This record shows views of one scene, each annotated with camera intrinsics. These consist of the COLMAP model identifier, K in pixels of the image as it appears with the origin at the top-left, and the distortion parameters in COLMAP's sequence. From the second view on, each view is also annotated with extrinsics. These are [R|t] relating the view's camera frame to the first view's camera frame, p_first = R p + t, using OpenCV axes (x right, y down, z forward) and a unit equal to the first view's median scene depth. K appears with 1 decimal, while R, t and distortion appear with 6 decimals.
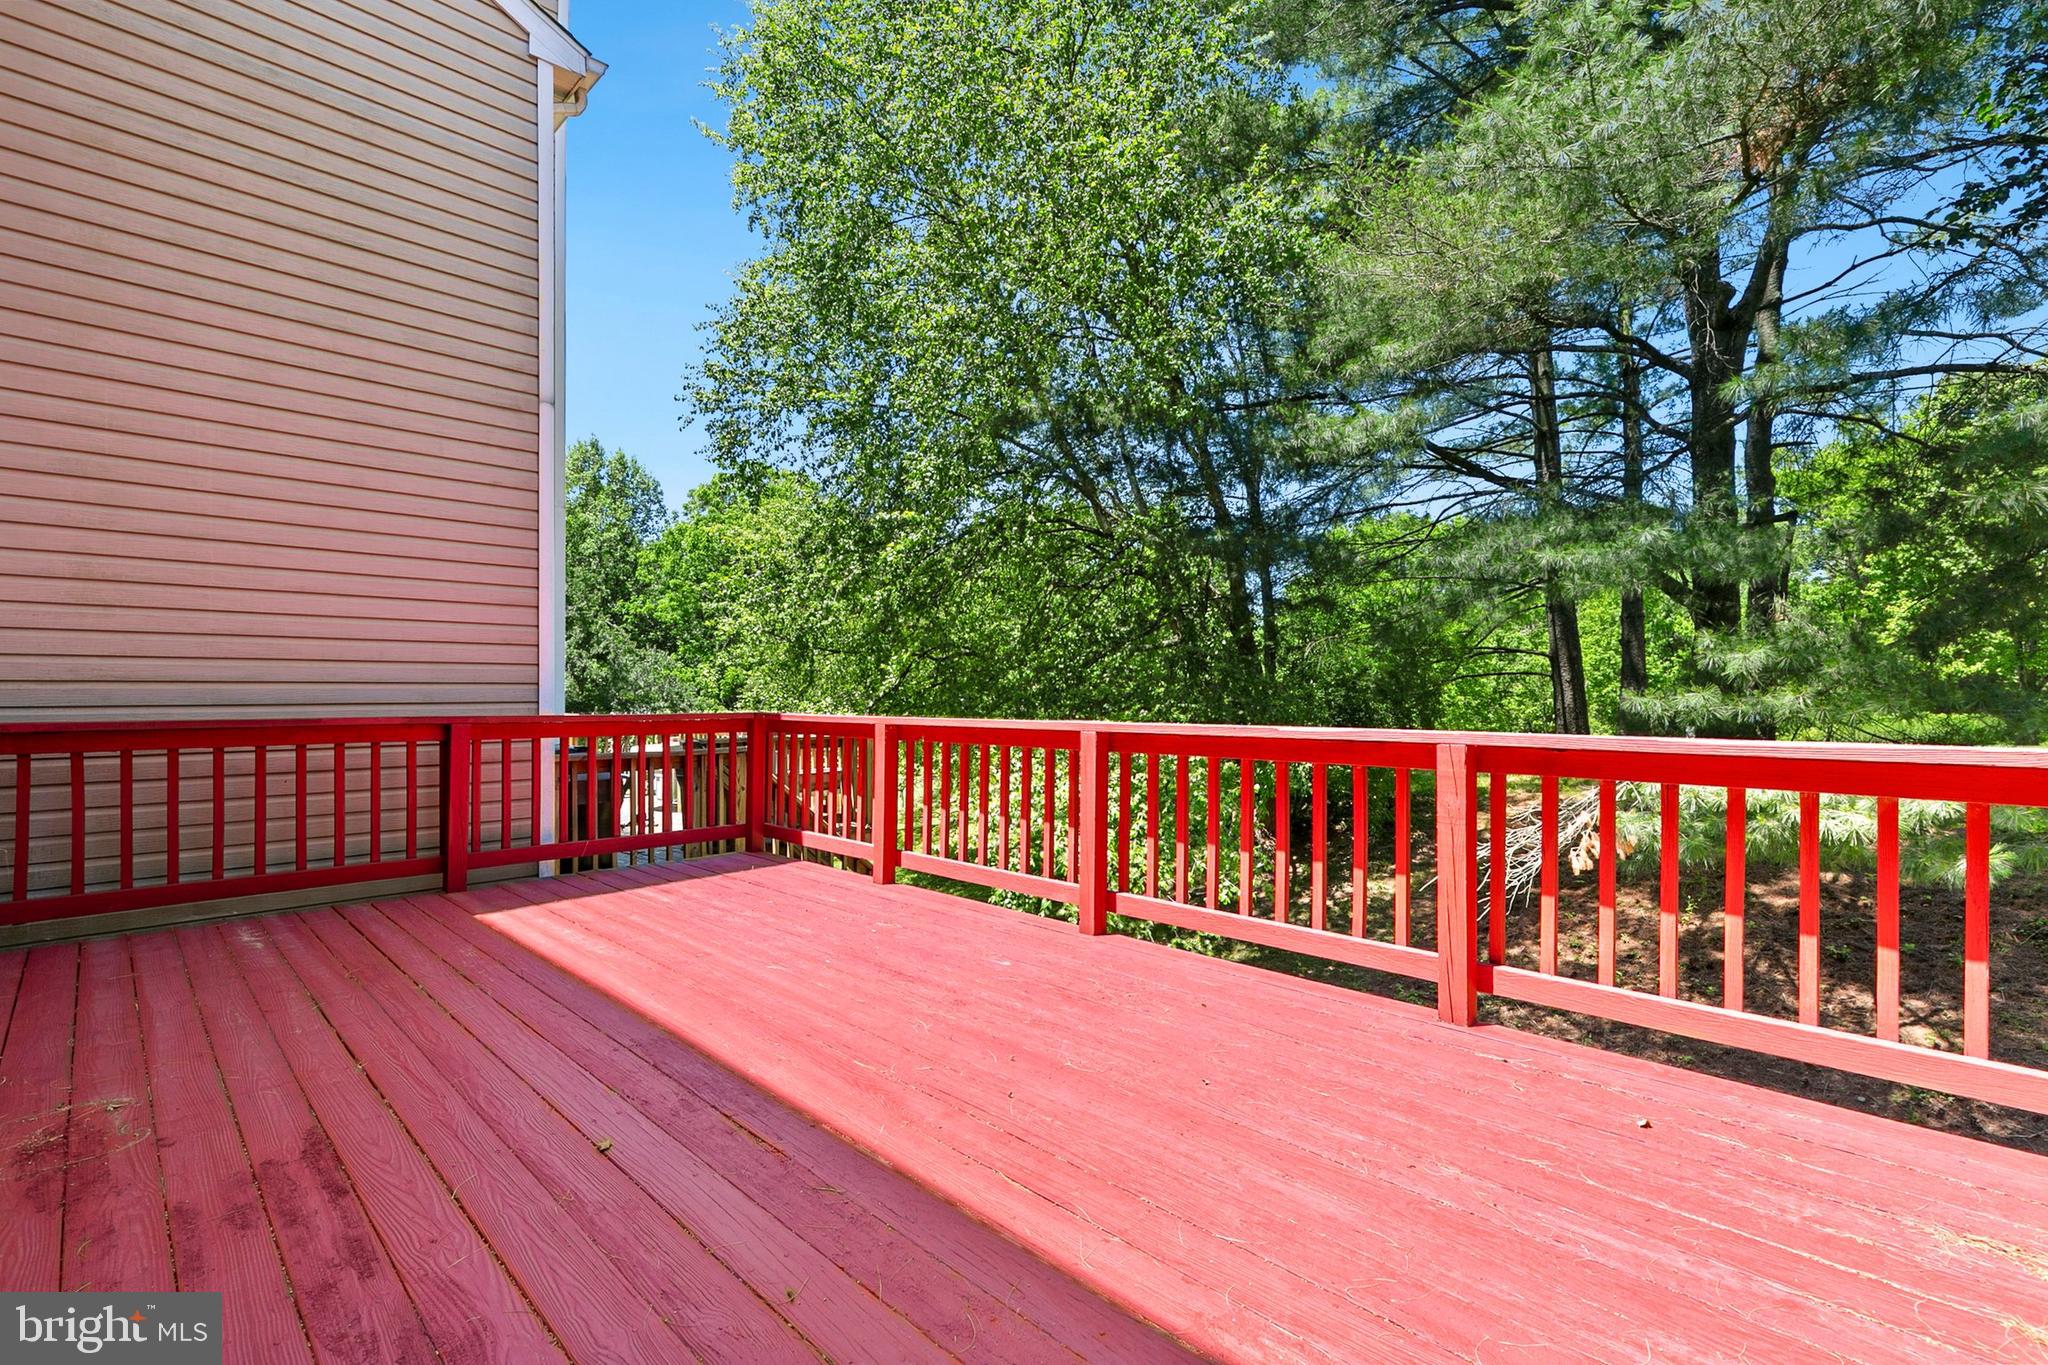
lens RADIAL K [[931.9, 0, 1015.8], [0, 931.9, 687.9], [0, 0, 1]] dist [-0.000117, -0.000650]
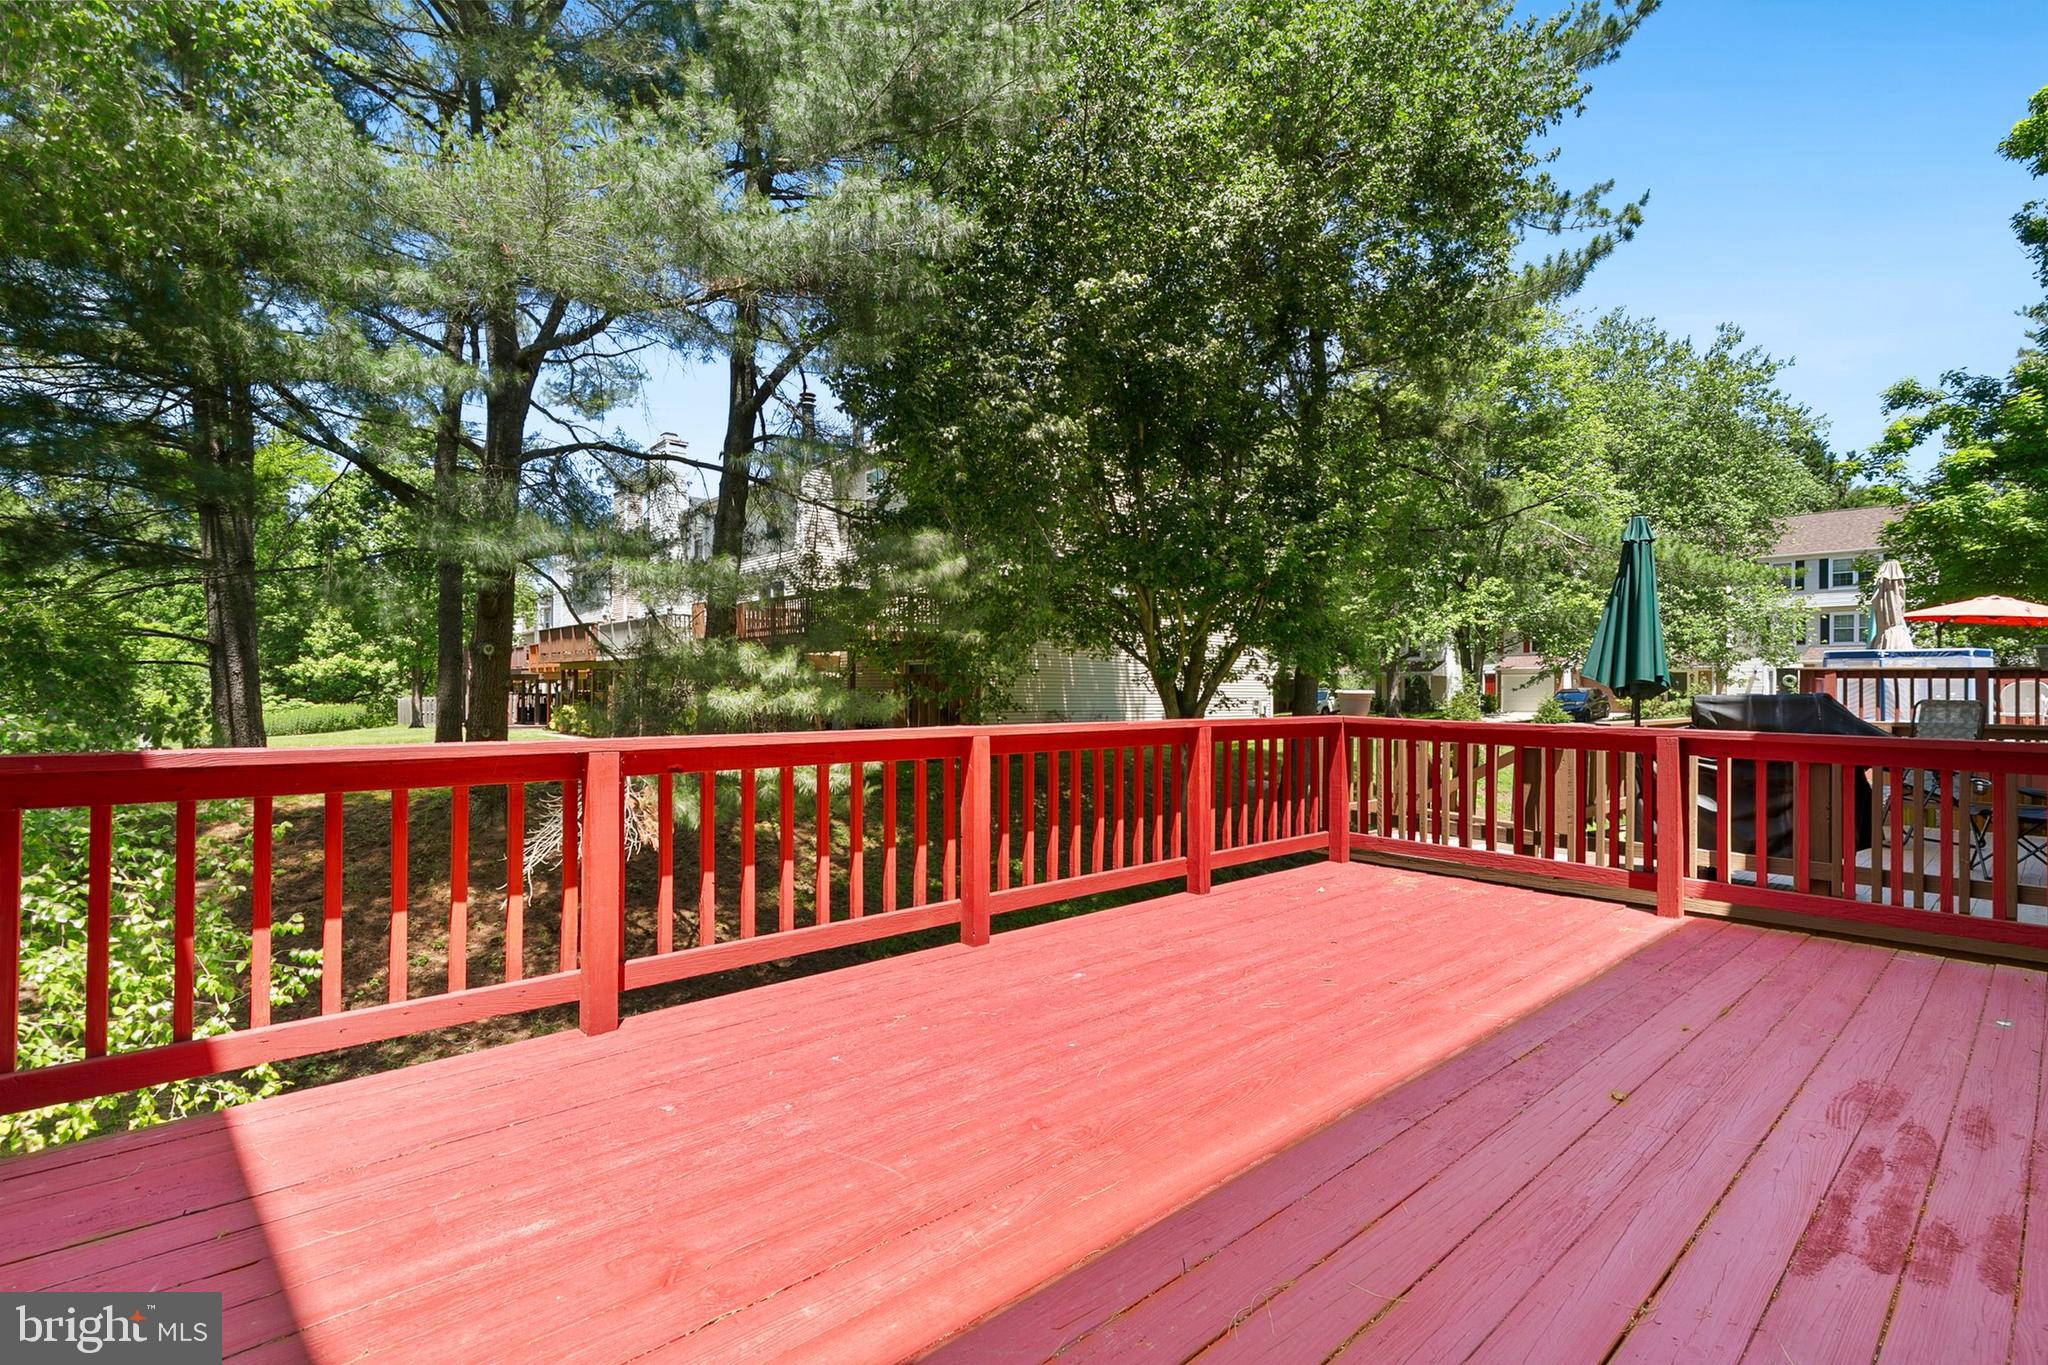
lens RADIAL K [[931.9, 0, 1015.8], [0, 931.9, 687.9], [0, 0, 1]] dist [-0.000117, -0.000650]
pose [[0.063267, -0.000071, 0.997997, -1.059703], [-0.009060, 0.999959, 0.000645, -0.003838], [-0.997956, -0.009082, 0.063264, 1.085217]]
